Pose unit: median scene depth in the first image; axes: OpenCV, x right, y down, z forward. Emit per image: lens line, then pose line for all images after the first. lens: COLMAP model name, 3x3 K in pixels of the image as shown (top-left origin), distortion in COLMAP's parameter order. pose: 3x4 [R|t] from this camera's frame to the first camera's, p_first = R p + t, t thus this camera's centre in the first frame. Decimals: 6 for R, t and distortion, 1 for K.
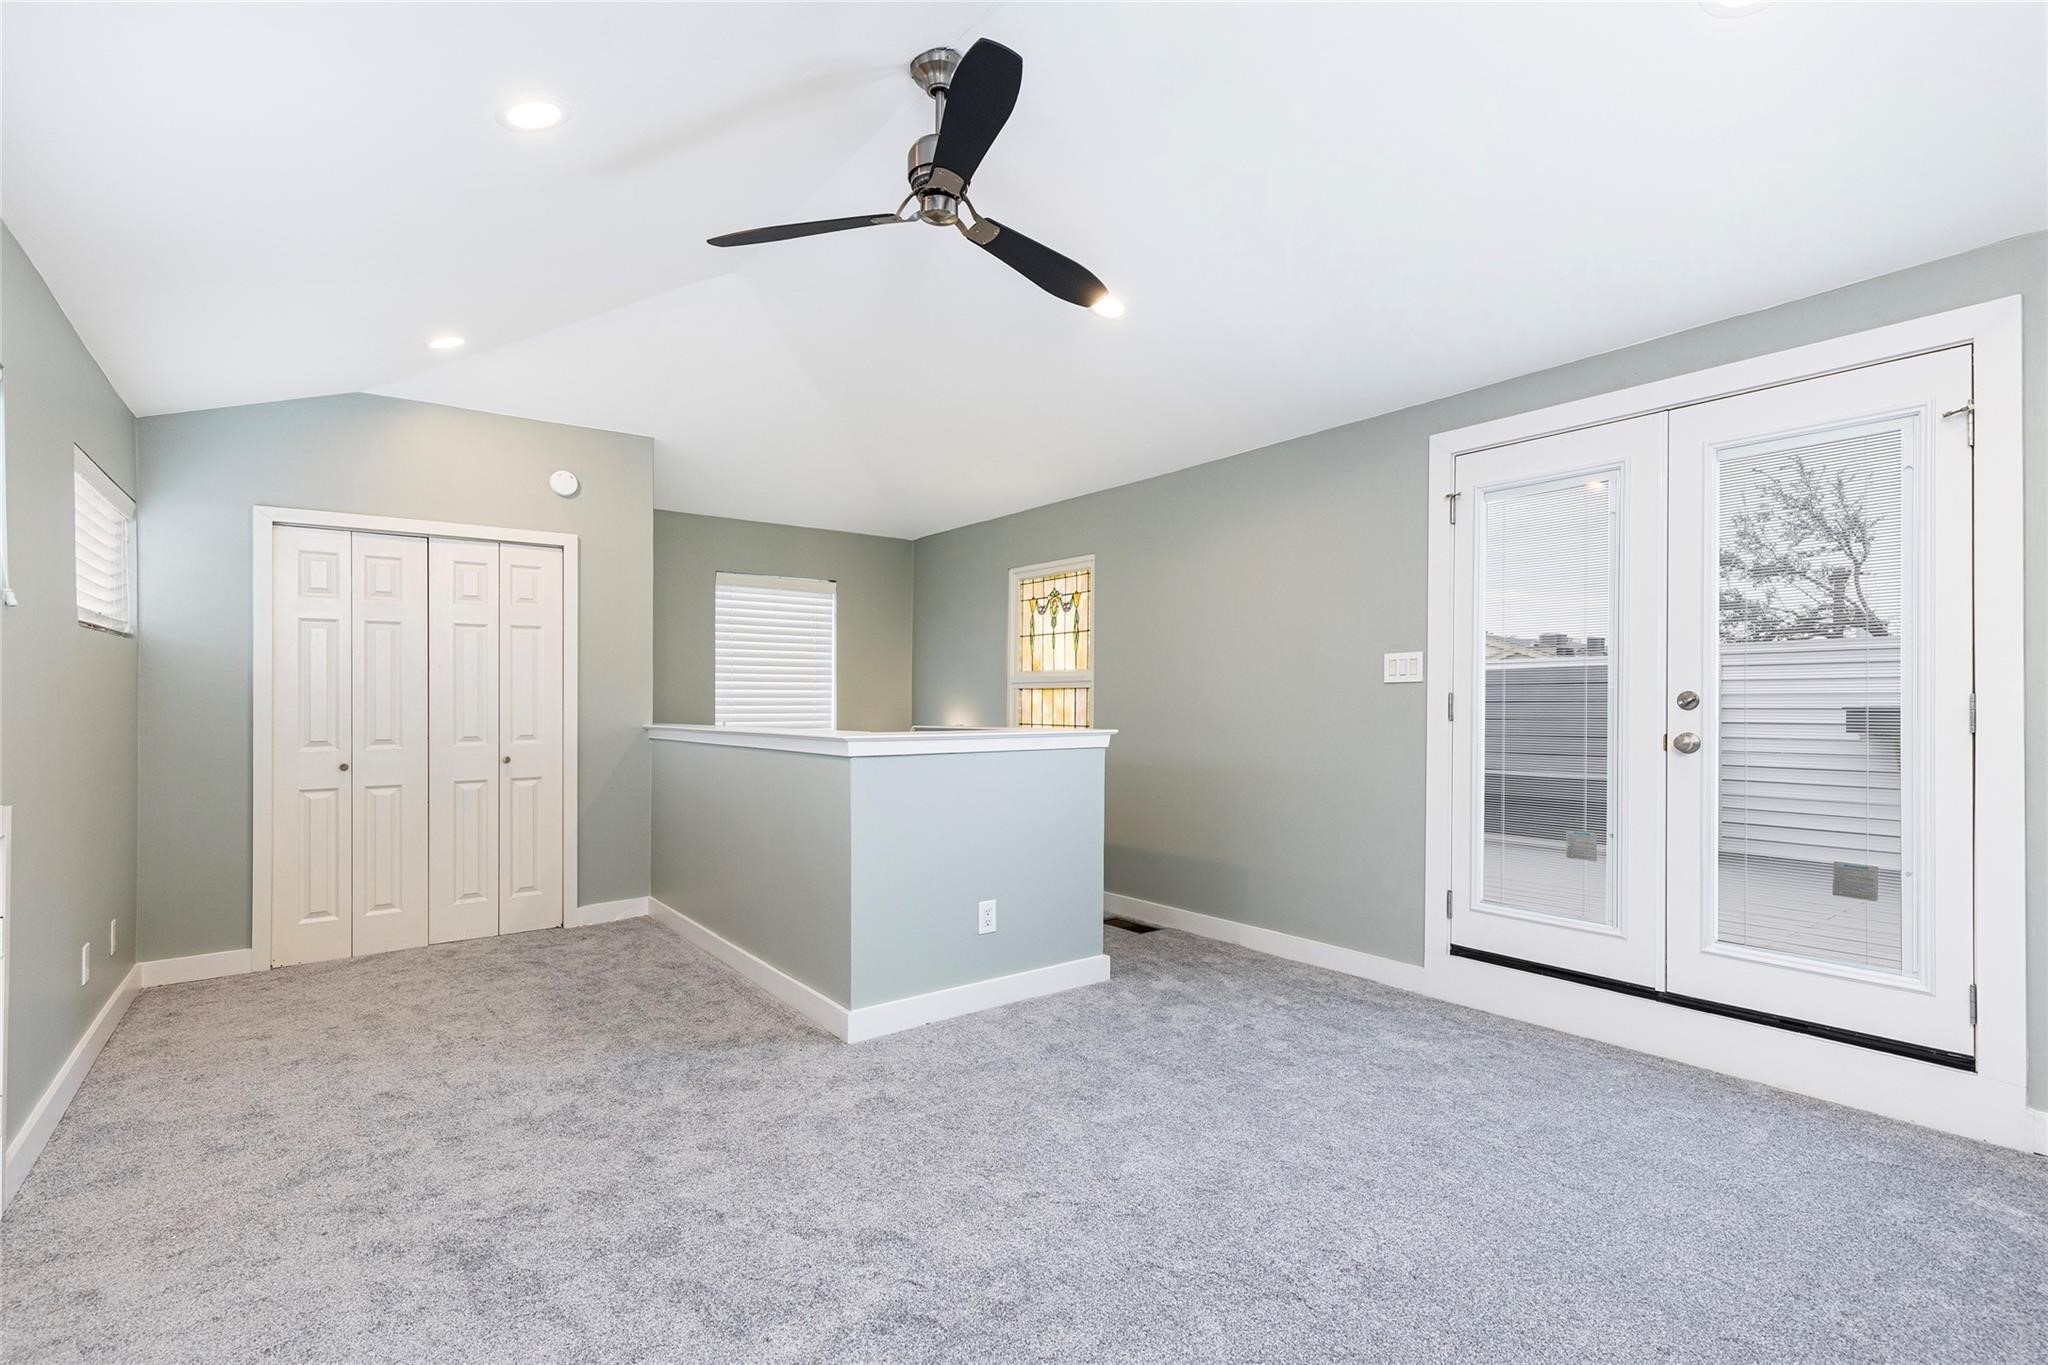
lens RADIAL K [[932.2, 0, 1013.0], [0, 932.2, 694.2], [0, 0, 1]] dist [0.002287, 0.000701]
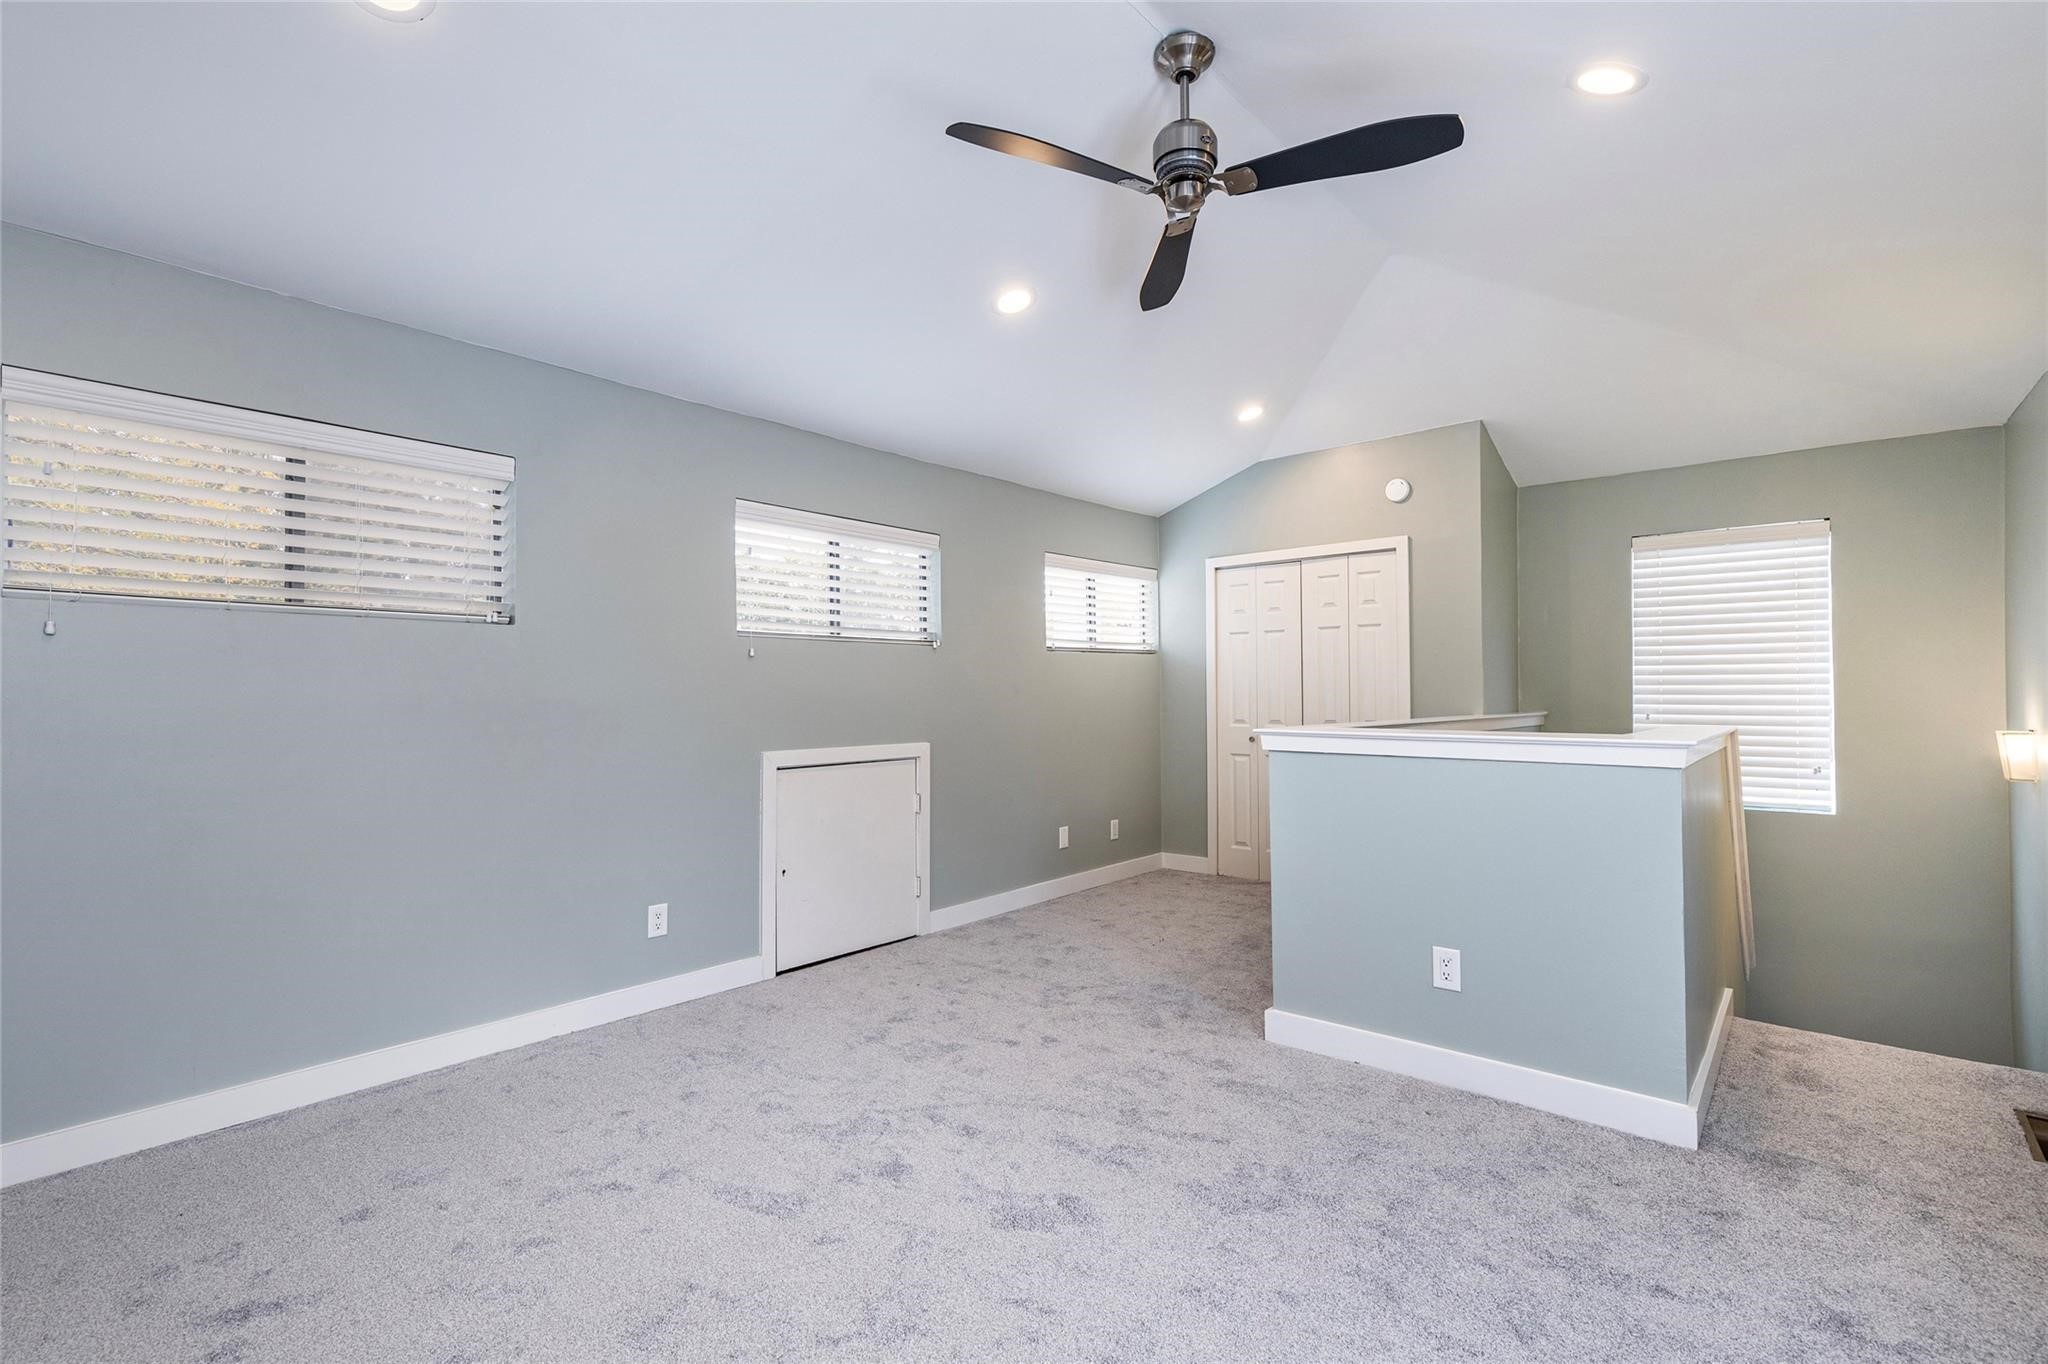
lens RADIAL K [[932.2, 0, 1068.0], [0, 932.2, 683.8], [0, 0, 1]] dist [0.002287, 0.000701]
pose [[0.241262, -0.004834, -0.970448, 0.570189], [0.014568, 0.999893, -0.001359, -0.005425], [0.970351, -0.013810, 0.241307, 0.430426]]
